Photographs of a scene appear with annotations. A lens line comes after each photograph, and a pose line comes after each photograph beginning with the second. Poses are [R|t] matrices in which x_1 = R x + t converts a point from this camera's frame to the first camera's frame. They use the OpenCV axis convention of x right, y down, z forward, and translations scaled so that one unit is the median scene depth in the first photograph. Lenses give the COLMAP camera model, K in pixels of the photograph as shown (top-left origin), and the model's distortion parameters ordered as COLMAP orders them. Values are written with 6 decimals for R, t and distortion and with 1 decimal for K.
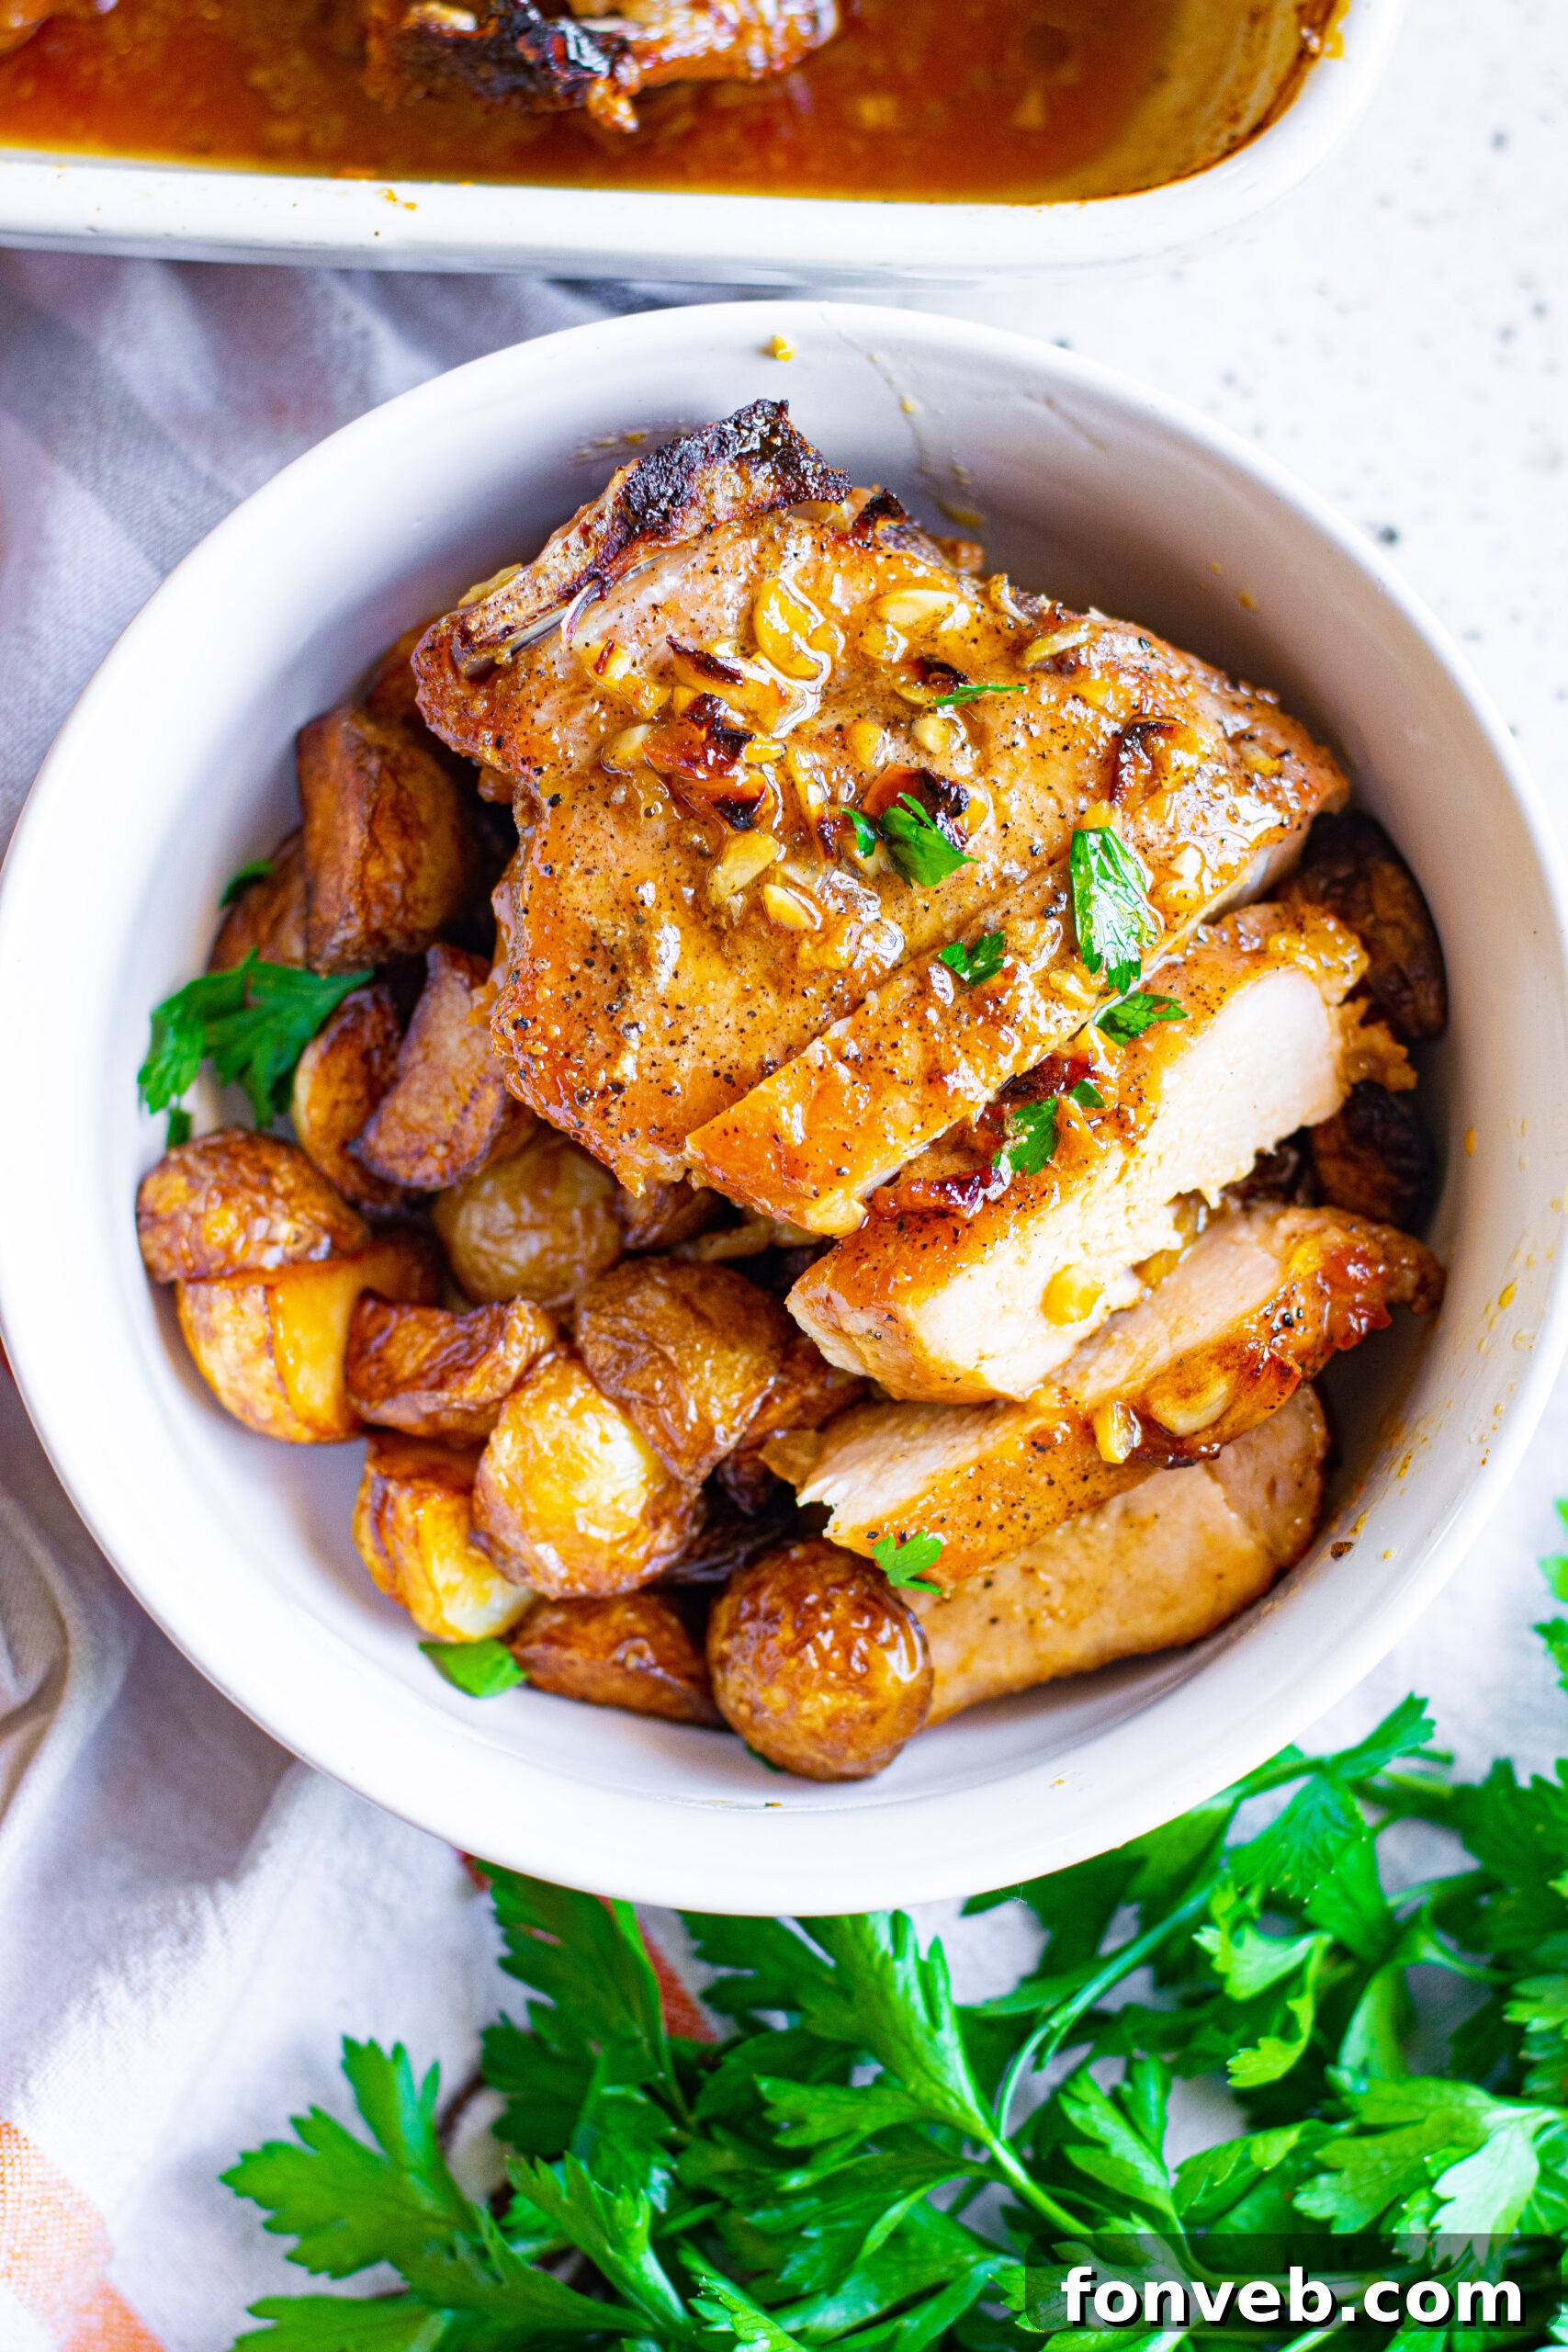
lens RADIAL K [[6041.5, 0, 784.0], [0, 6041.5, 1176.0], [0, 0, 1]] dist [-0.085908, -0.389002]
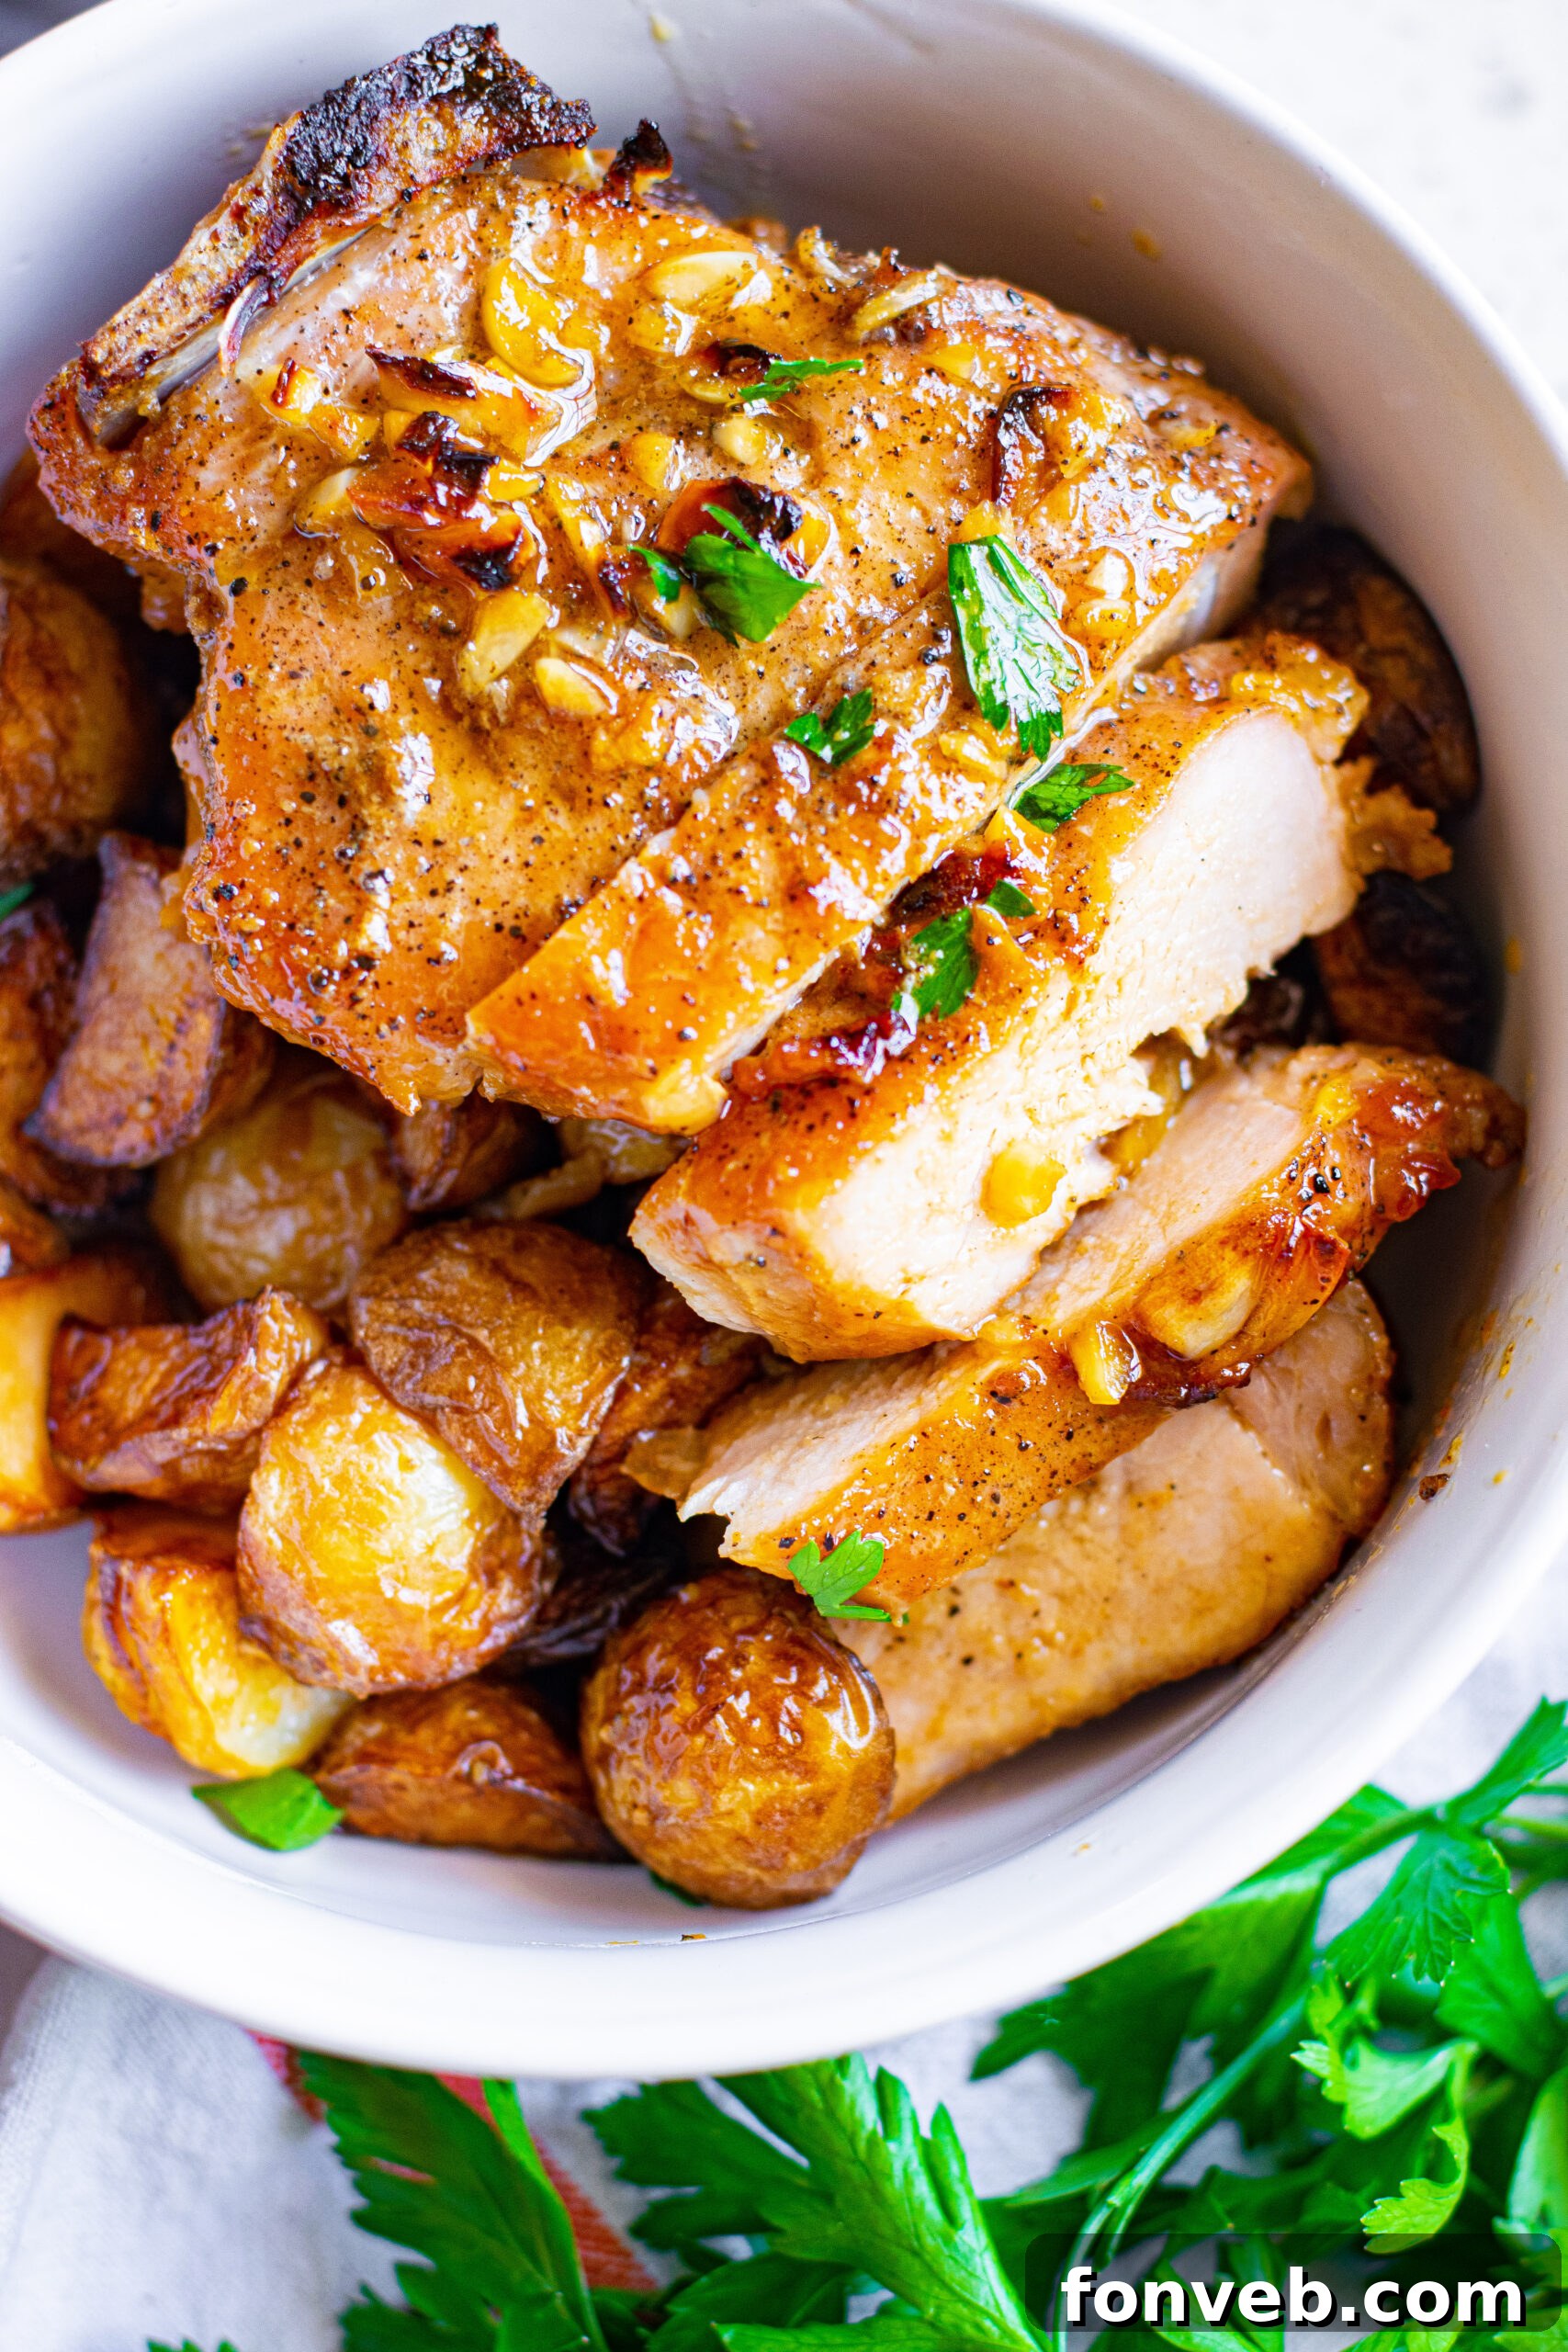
lens RADIAL K [[6039.6, 0, 784.0], [0, 6039.6, 1176.0], [0, 0, 1]] dist [-0.169024, 0.515681]
pose [[0.993325, -0.113384, 0.021219, 0.004008], [0.114713, 0.990303, -0.078362, 0.072178], [-0.012128, 0.080273, 0.996699, 0.276654]]
